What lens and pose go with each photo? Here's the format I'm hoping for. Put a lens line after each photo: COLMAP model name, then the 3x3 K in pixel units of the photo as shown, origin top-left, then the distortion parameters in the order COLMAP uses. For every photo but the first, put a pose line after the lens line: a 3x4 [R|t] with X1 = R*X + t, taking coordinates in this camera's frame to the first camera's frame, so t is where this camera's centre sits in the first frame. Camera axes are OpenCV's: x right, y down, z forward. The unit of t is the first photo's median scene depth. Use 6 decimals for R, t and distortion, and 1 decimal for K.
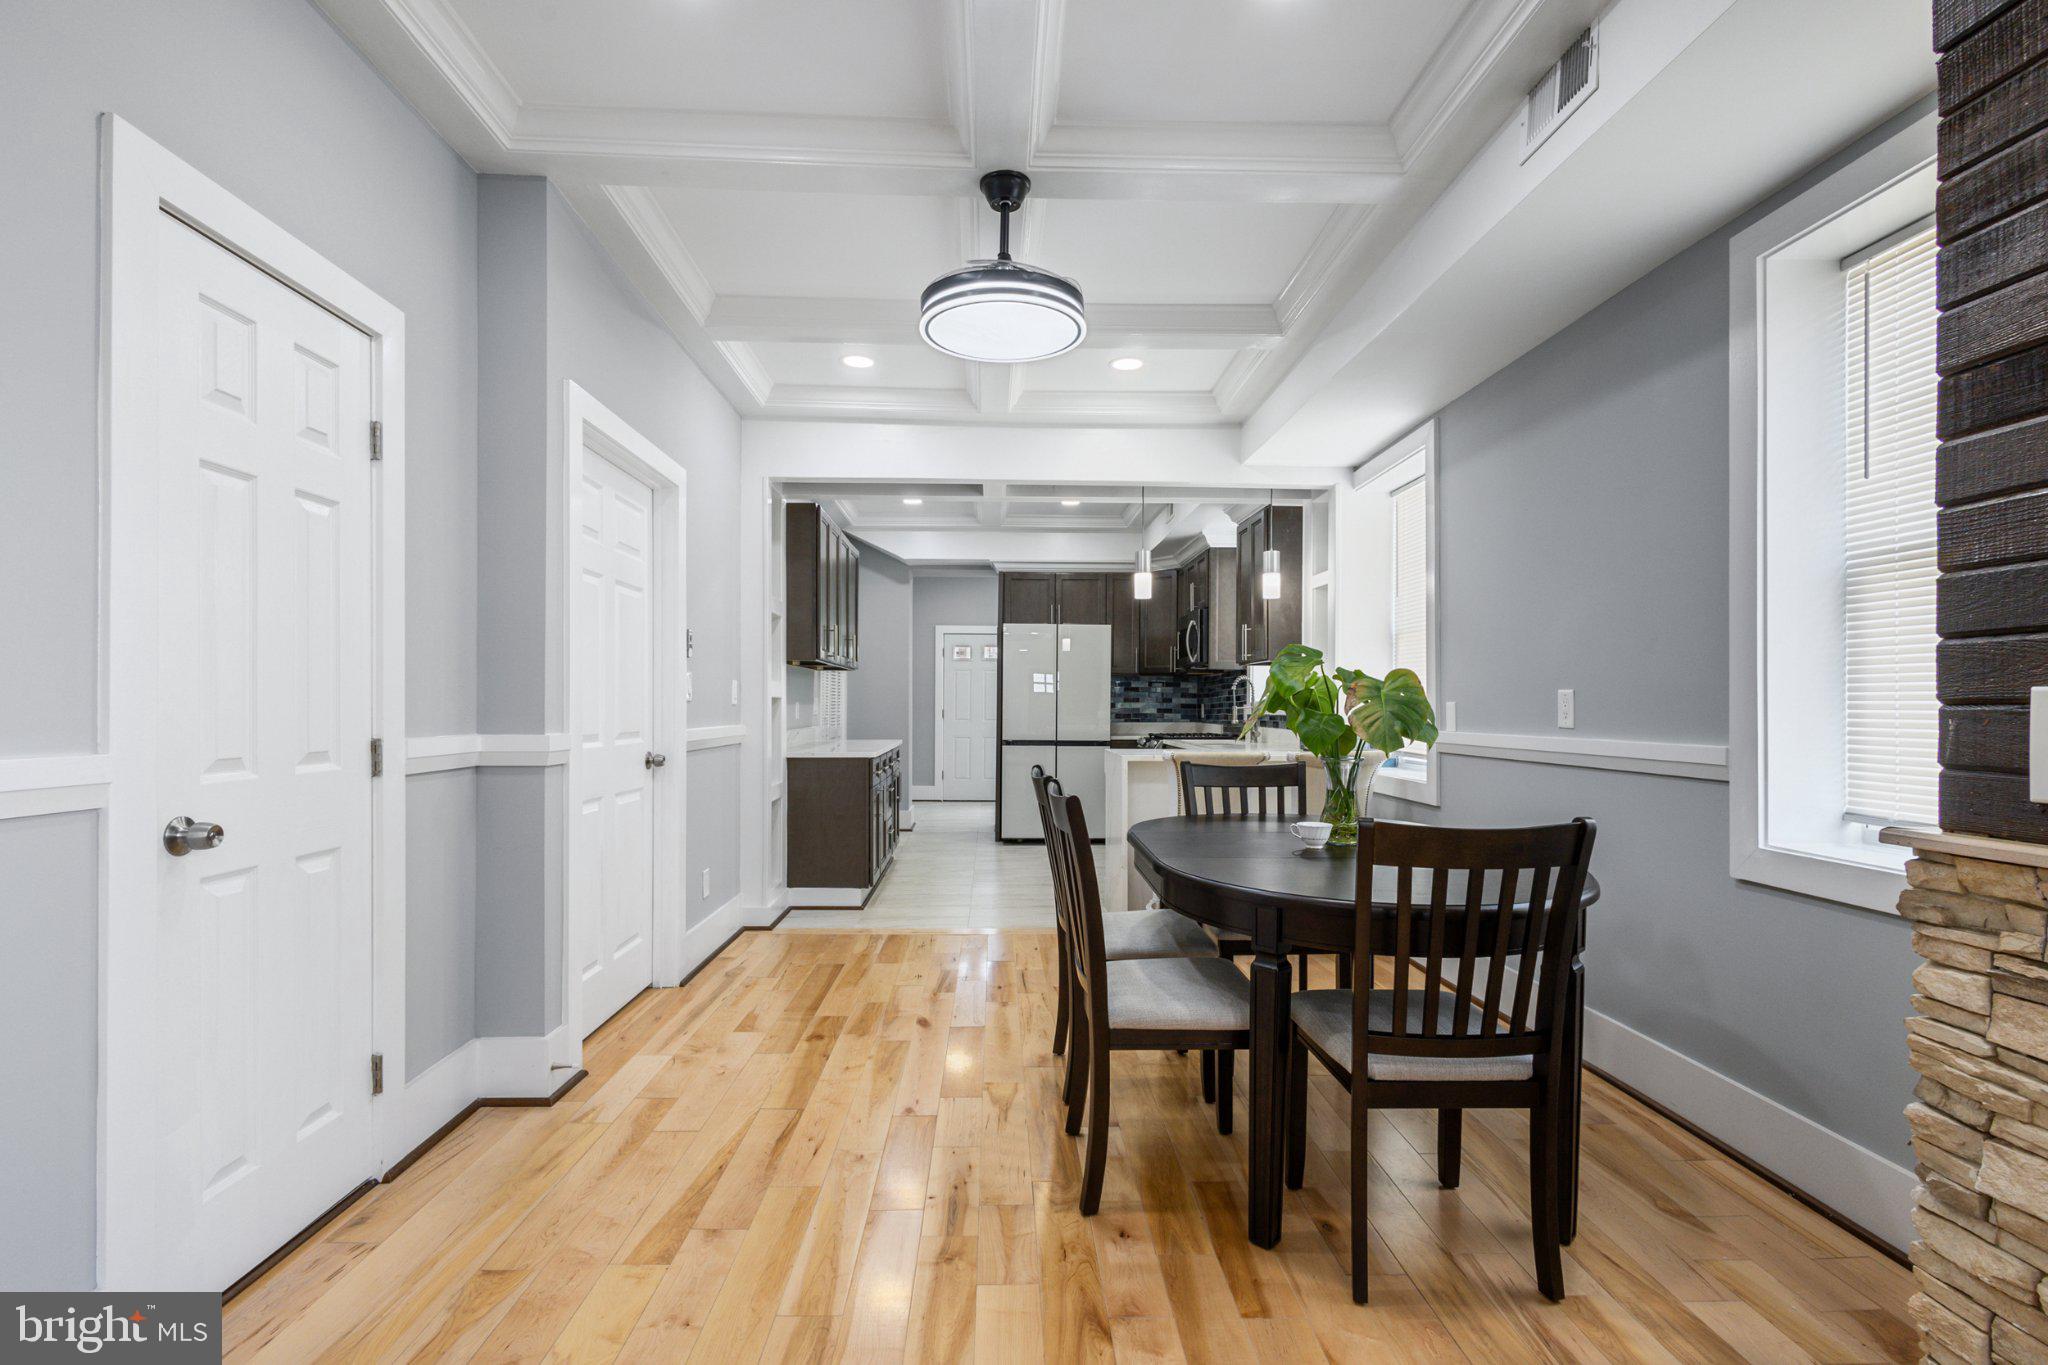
lens RADIAL K [[947.4, 0, 1016.6], [0, 947.4, 701.4], [0, 0, 1]] dist [0.003015, -0.002505]
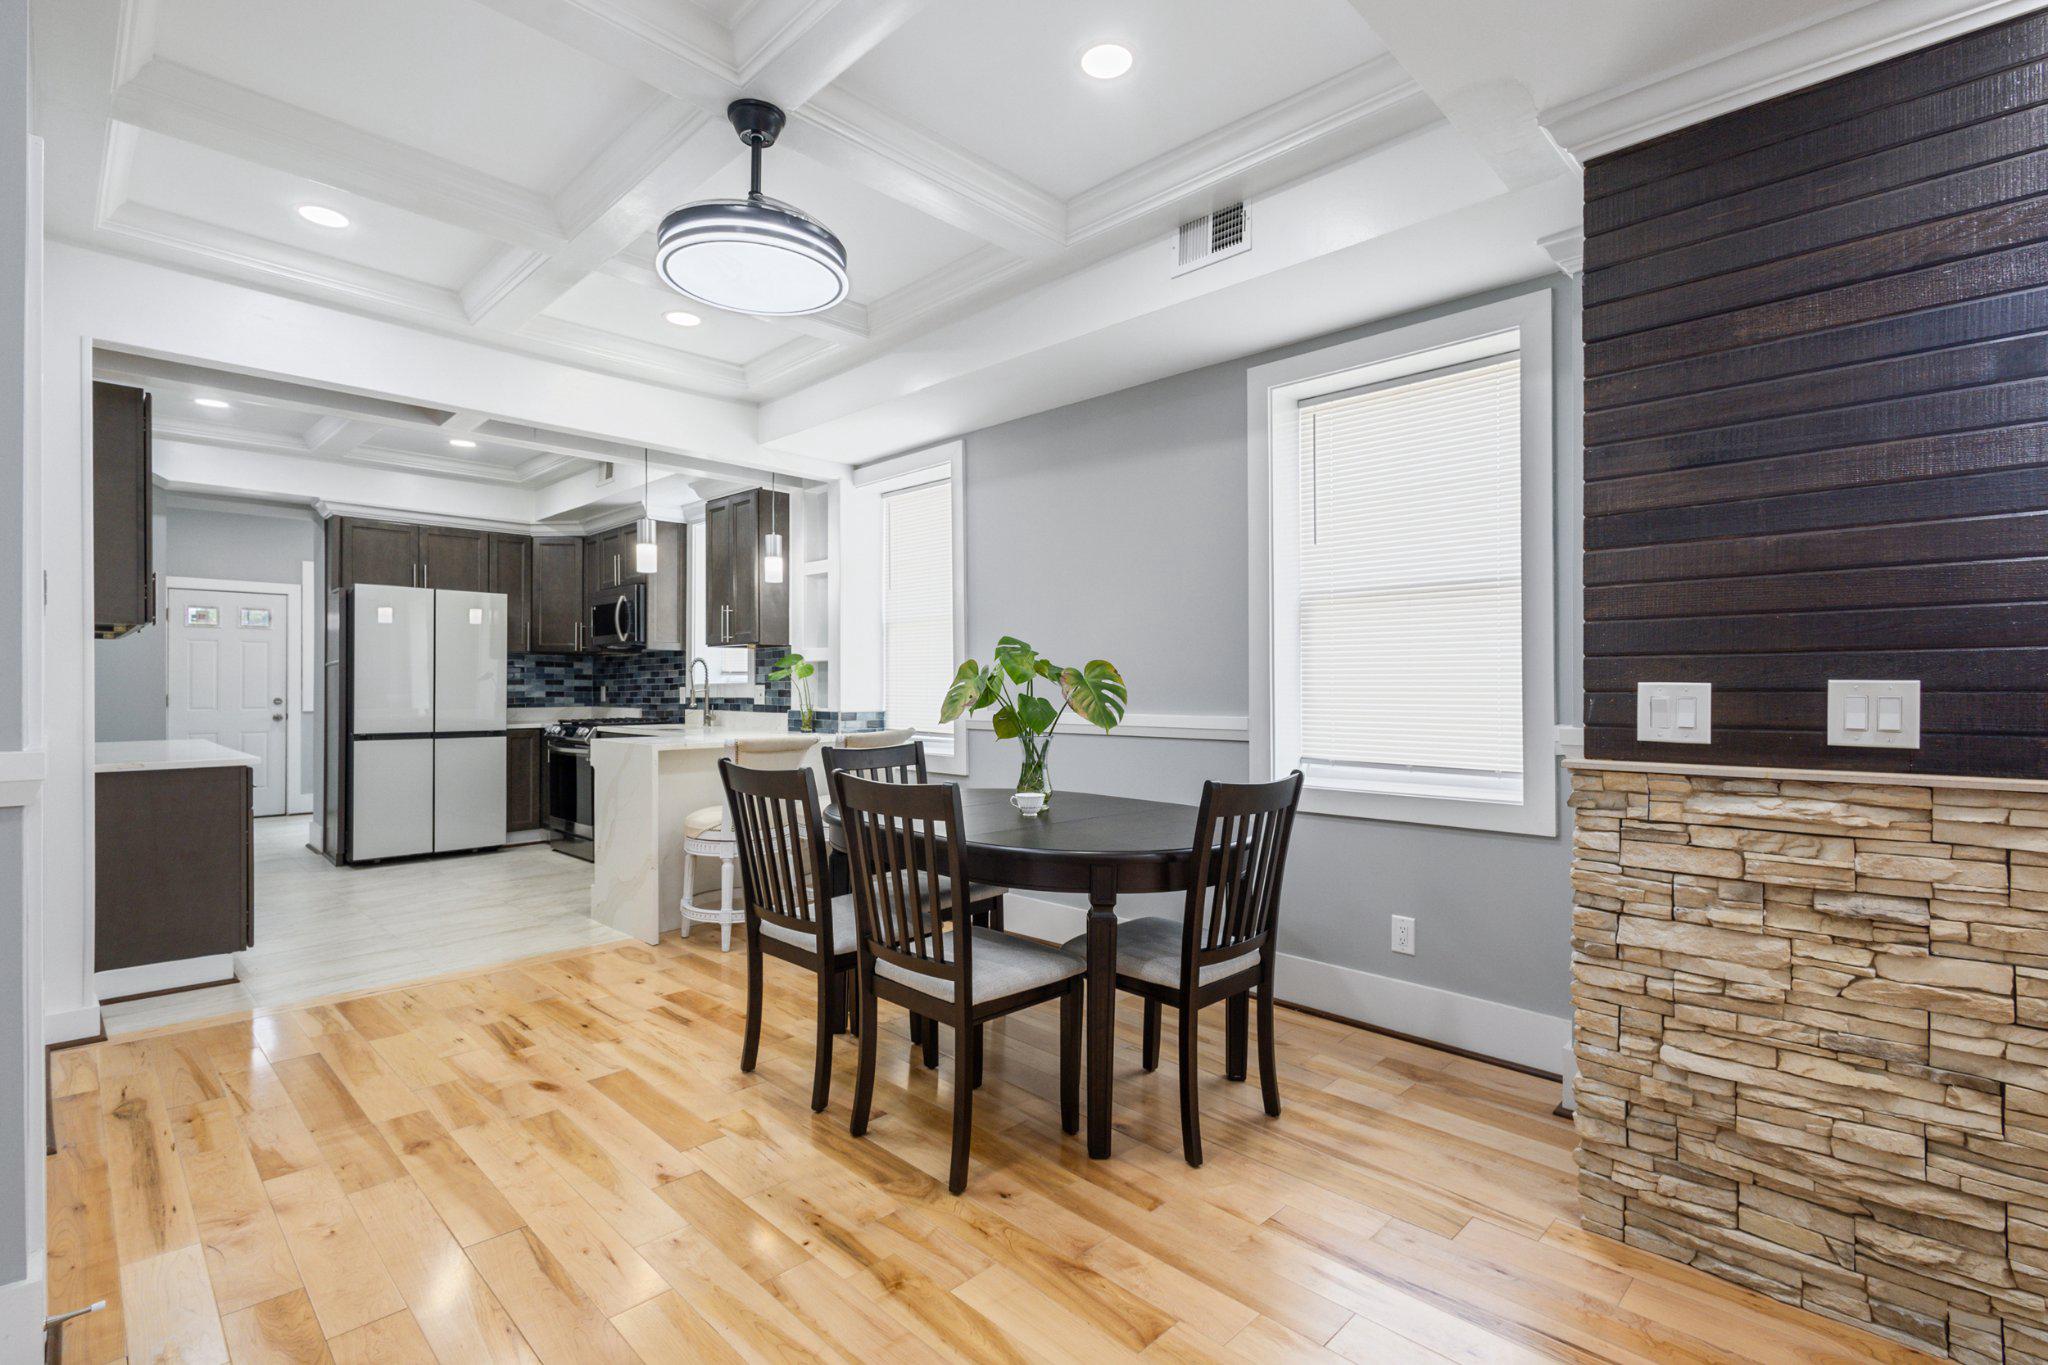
lens RADIAL K [[947.4, 0, 1026.7], [0, 947.4, 685.9], [0, 0, 1]] dist [0.003015, -0.002505]
pose [[0.717580, -0.002470, 0.696472, -0.338407], [-0.000762, 0.999990, 0.004331, -0.004485], [-0.696476, -0.003638, 0.717571, 0.128617]]
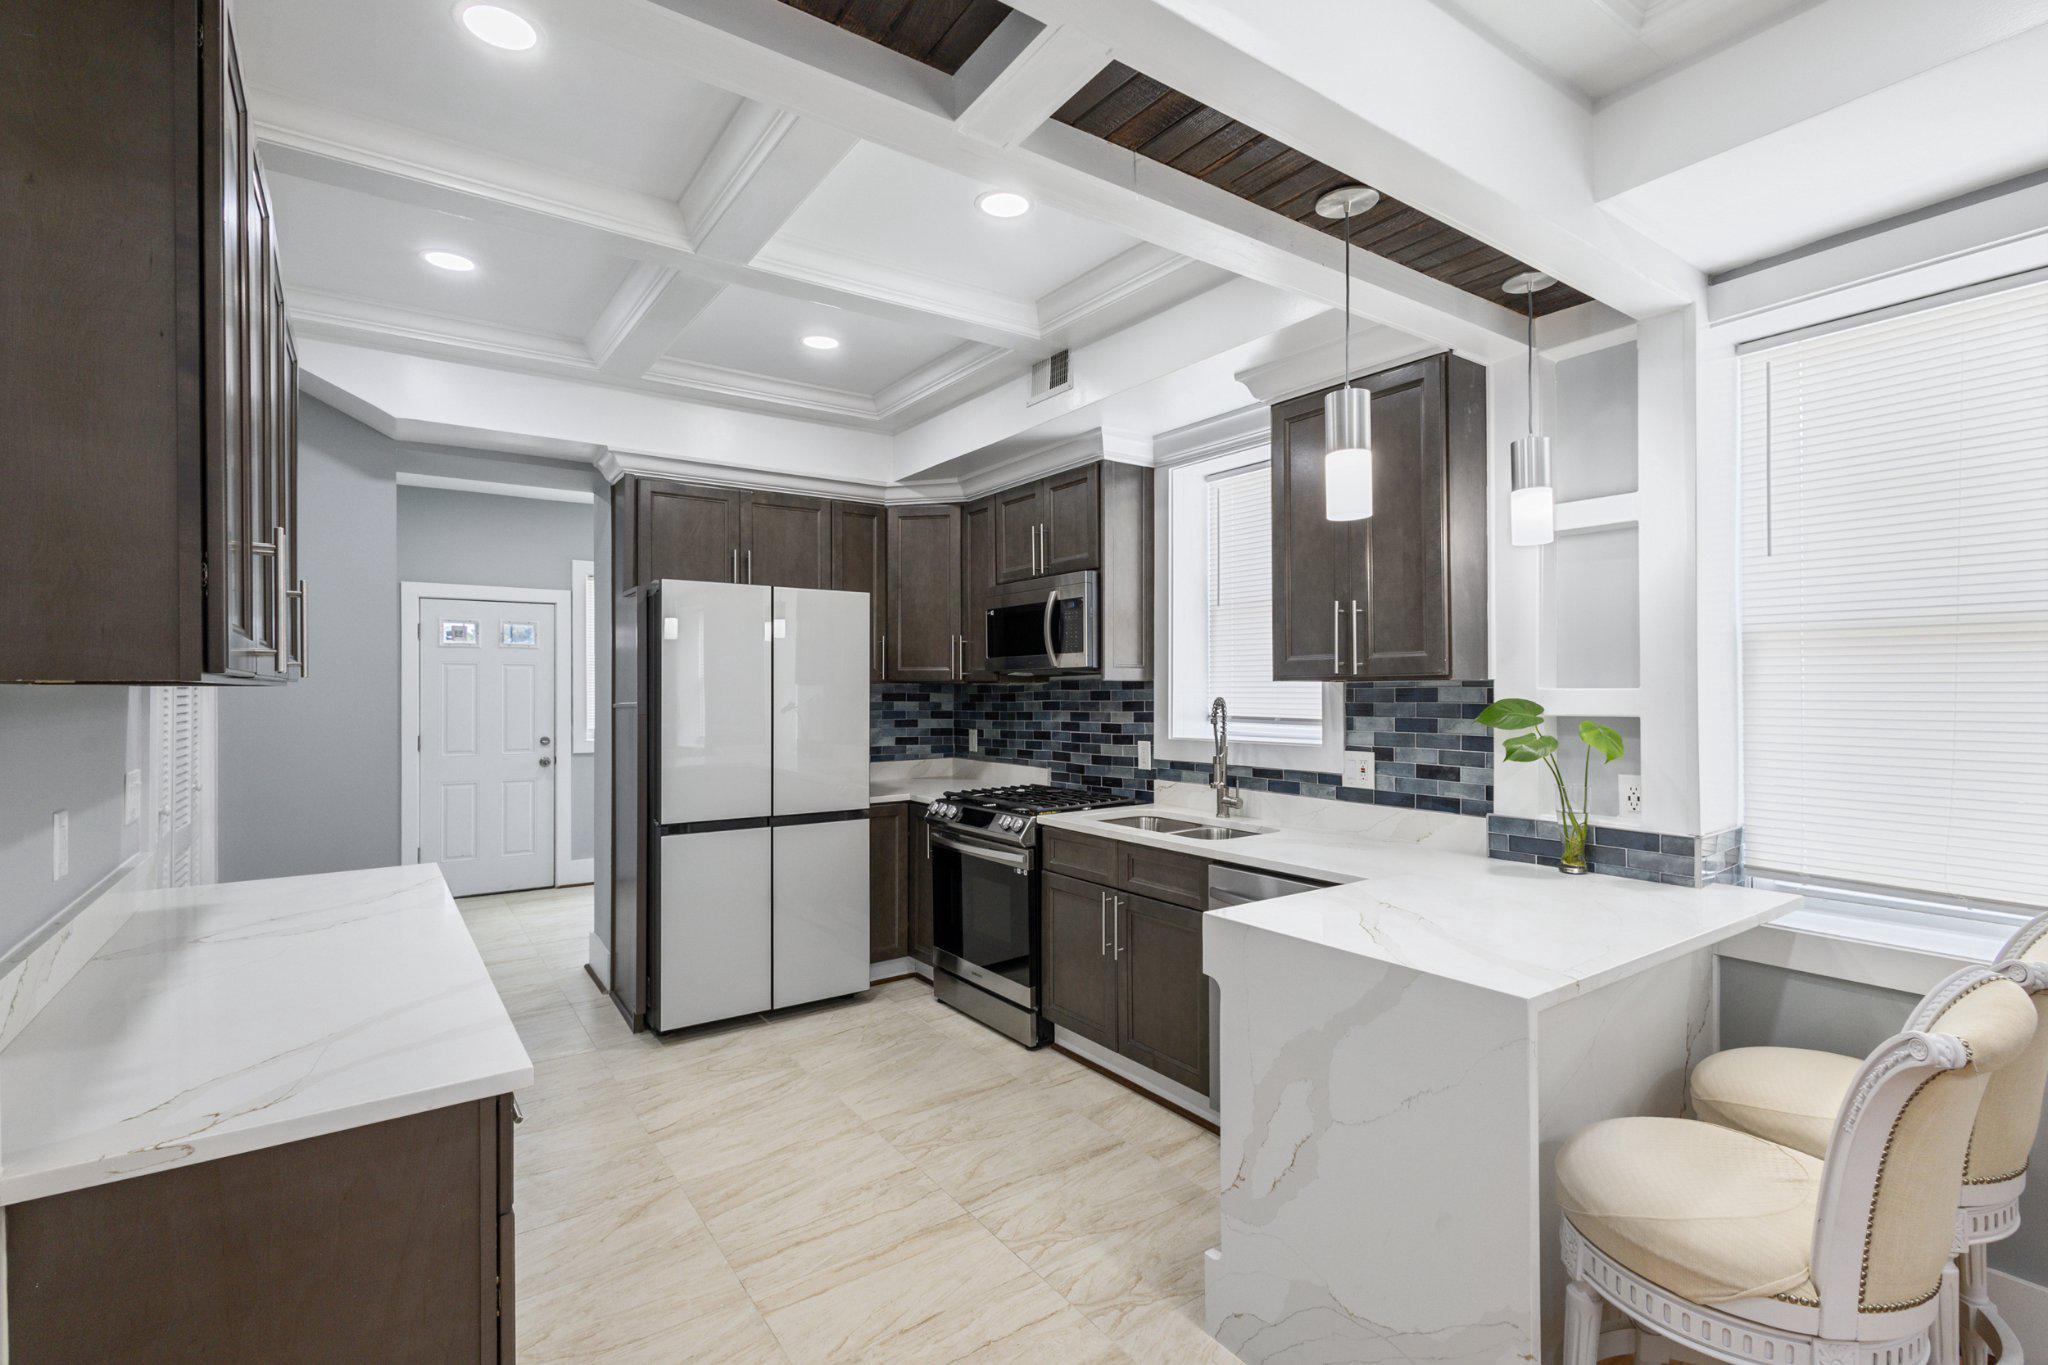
lens RADIAL K [[947.4, 0, 1018.6], [0, 947.4, 689.4], [0, 0, 1]] dist [0.003015, -0.002505]
pose [[0.840120, -0.006605, 0.542361, -0.257521], [0.003704, 0.999972, 0.006441, -0.061550], [-0.542389, -0.003403, 0.840121, 1.063357]]
